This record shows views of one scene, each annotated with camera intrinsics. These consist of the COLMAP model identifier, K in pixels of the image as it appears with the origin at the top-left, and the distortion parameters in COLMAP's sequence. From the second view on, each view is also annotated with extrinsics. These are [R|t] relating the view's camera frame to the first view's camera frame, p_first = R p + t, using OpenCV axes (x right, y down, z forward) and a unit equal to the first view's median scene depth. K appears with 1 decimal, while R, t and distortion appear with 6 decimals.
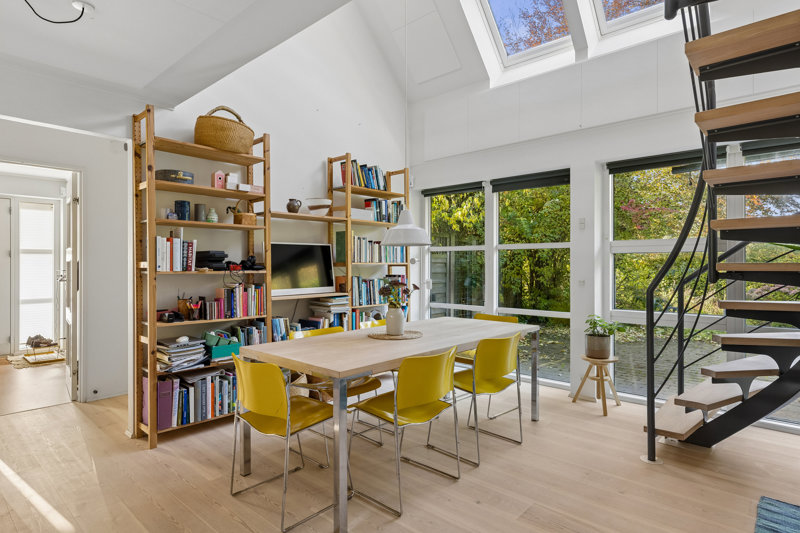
lens RADIAL K [[457.5, 0, 398.7], [0, 457.5, 265.4], [0, 0, 1]] dist [-0.000460, 0.000399]
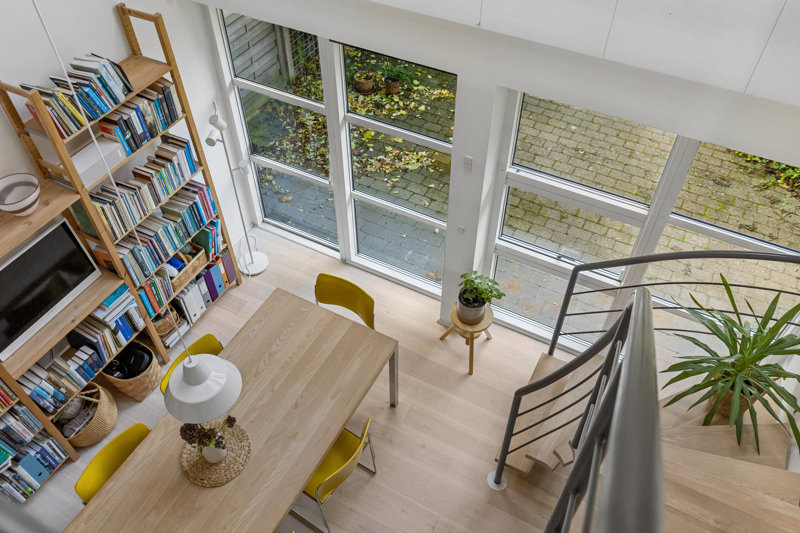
lens RADIAL K [[647.1, 0, 401.2], [0, 647.1, 265.4], [0, 0, 1]] dist [0.005539, 0.003675]
pose [[0.973967, -0.165729, 0.154669, 0.131378], [-0.002760, 0.673570, 0.739118, -0.598274], [-0.226674, -0.720303, 0.655578, 0.290880]]
